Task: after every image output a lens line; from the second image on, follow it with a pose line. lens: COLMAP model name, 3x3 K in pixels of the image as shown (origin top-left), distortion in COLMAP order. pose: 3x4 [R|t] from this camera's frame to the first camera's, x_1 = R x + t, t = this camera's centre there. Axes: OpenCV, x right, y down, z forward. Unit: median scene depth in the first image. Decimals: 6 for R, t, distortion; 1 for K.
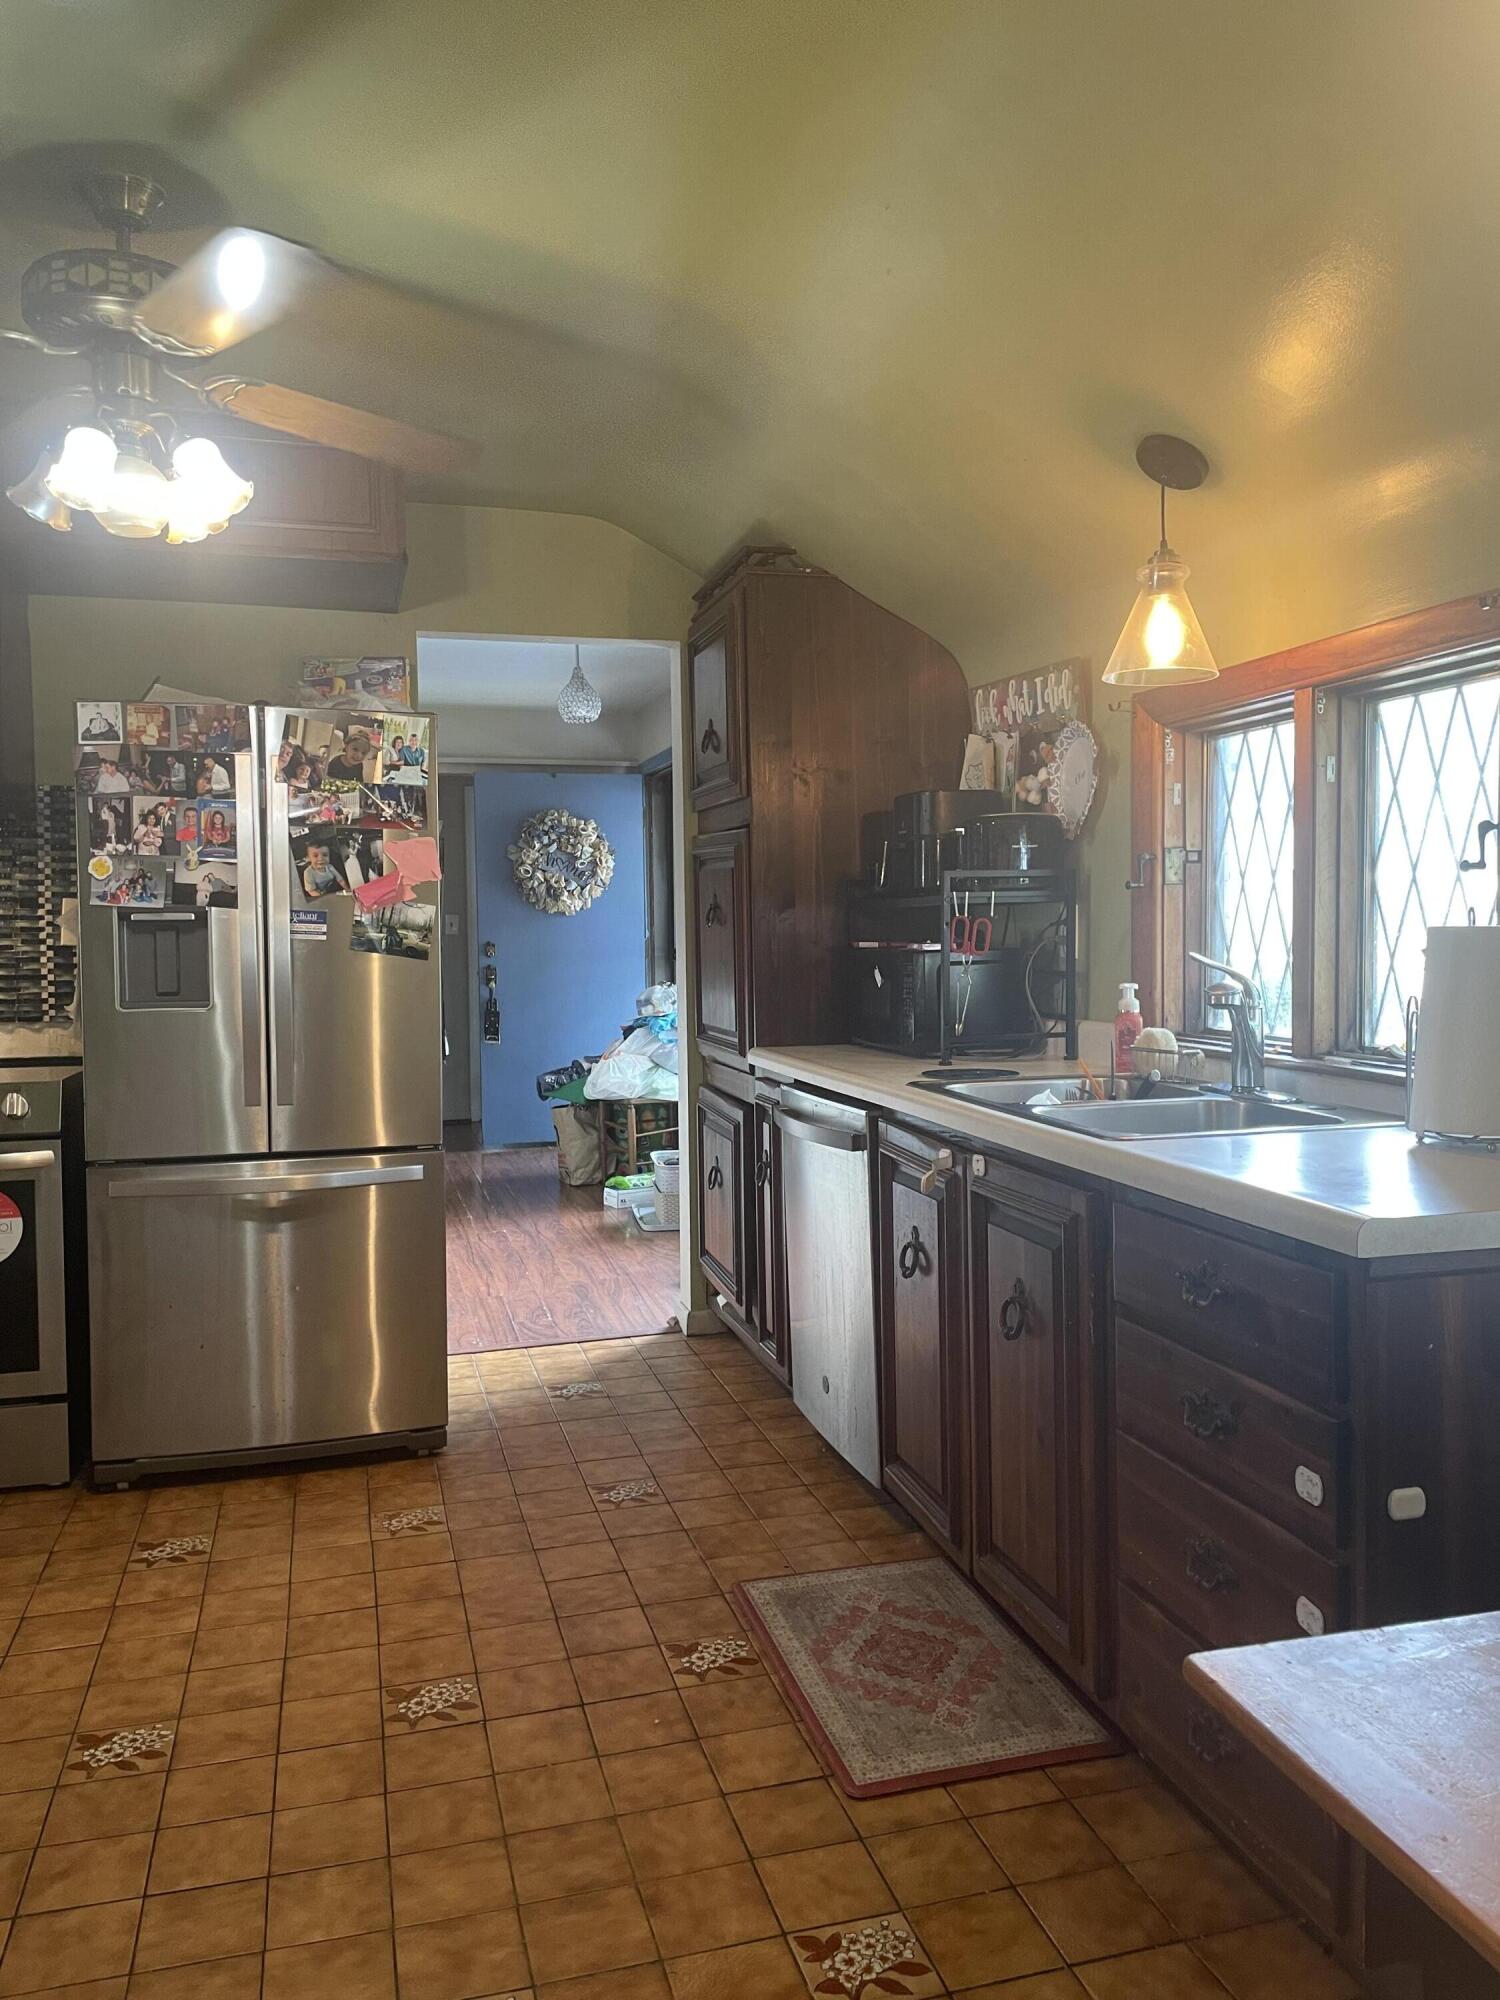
lens RADIAL K [[1499.9, 0, 761.2], [0, 1499.9, 993.8], [0, 0, 1]] dist [0.088961, -0.113682]
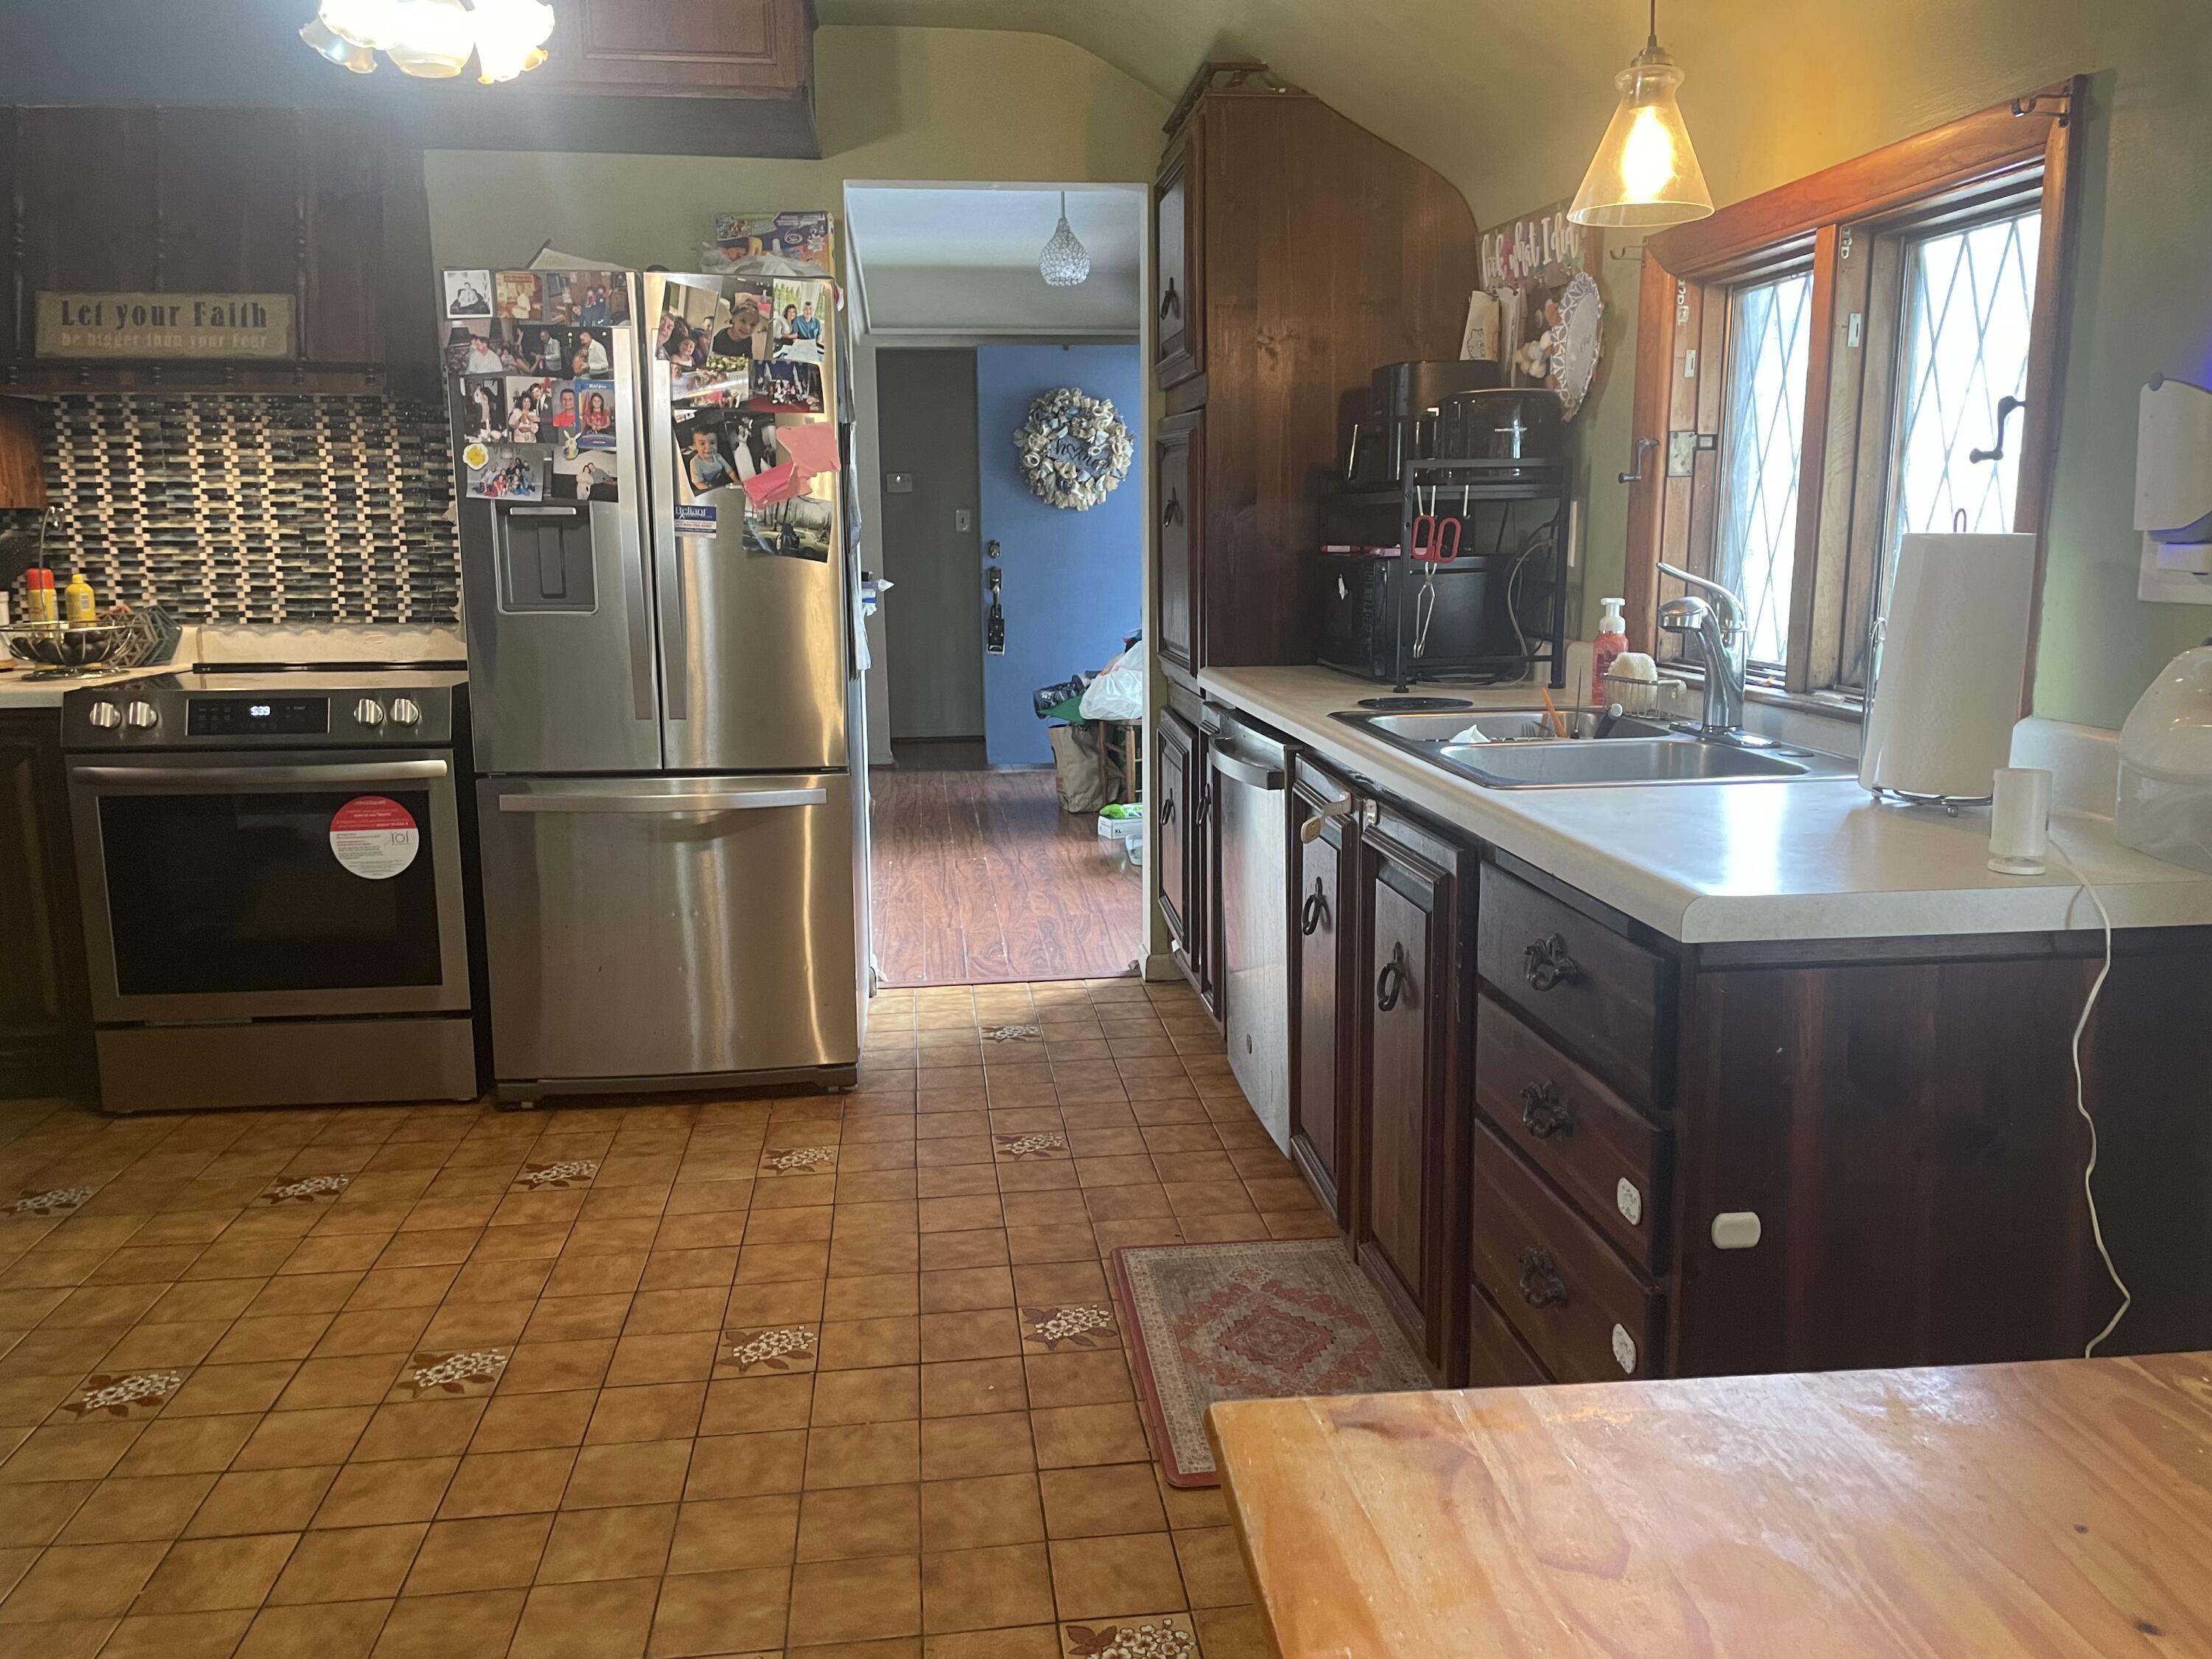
lens RADIAL K [[1658.9, 0, 1106.5], [0, 1658.9, 813.1], [0, 0, 1]] dist [0.088961, -0.113682]
pose [[0.987984, 0.032013, -0.151205, 0.117141], [-0.012329, 0.991521, 0.129364, -0.005608], [0.154064, -0.125945, 0.980001, 0.036057]]
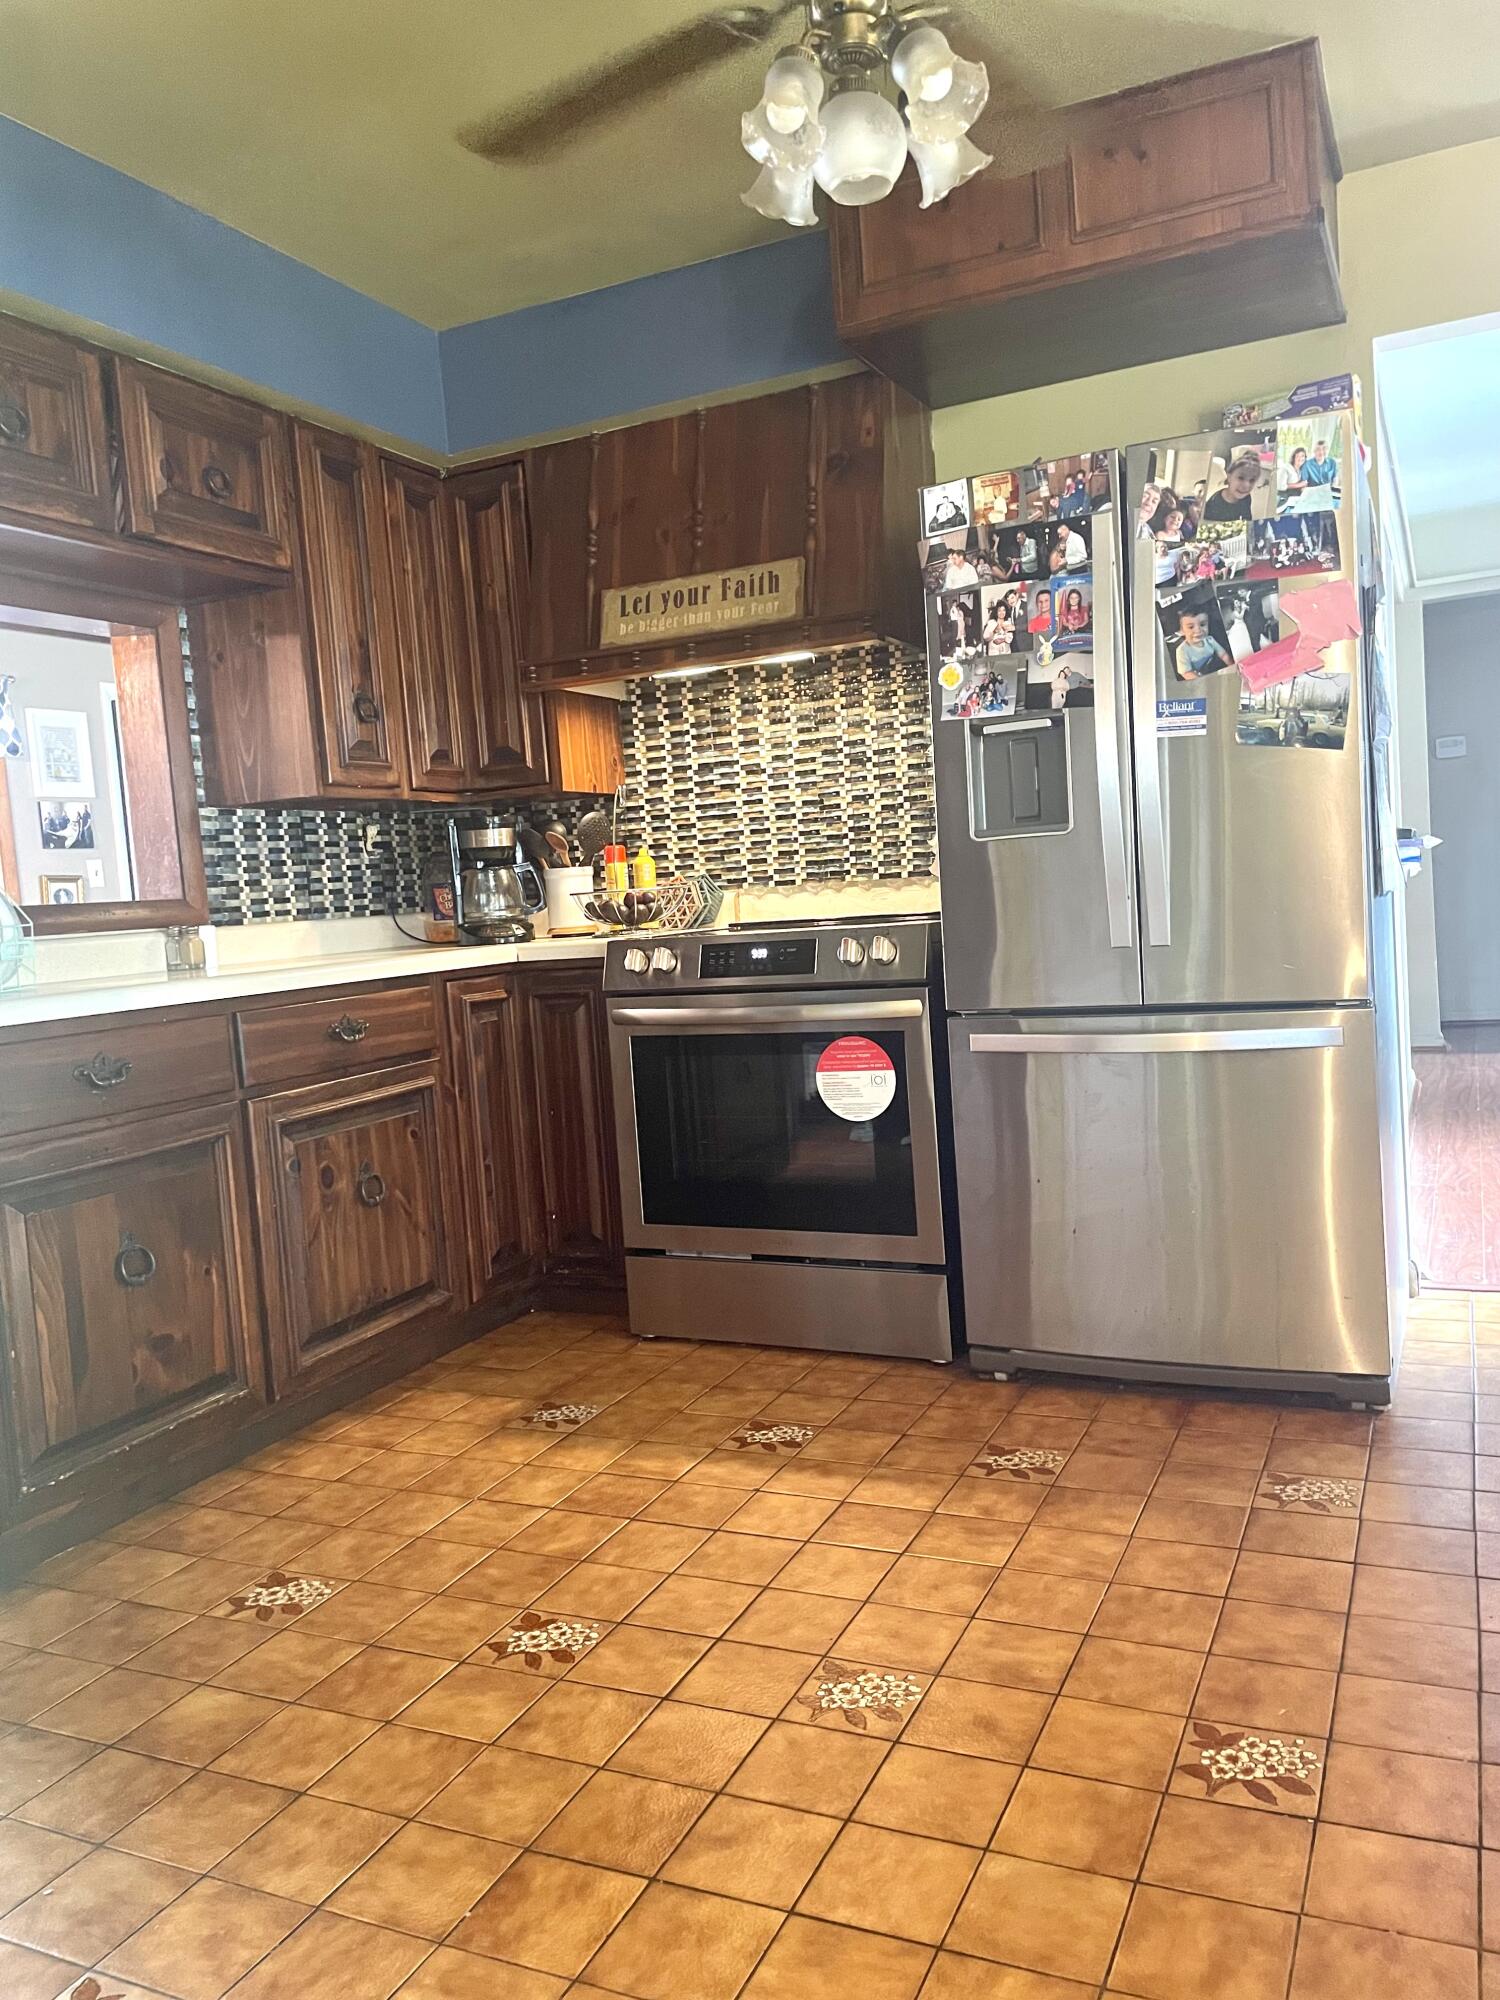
lens RADIAL K [[1499.9, 0, 747.3], [0, 1499.9, 989.6], [0, 0, 1]] dist [0.088961, -0.113682]
pose [[0.756078, 0.001248, -0.654480, 0.052280], [0.032739, 0.998674, 0.039726, 0.066194], [0.653662, -0.051463, 0.755035, 0.286596]]
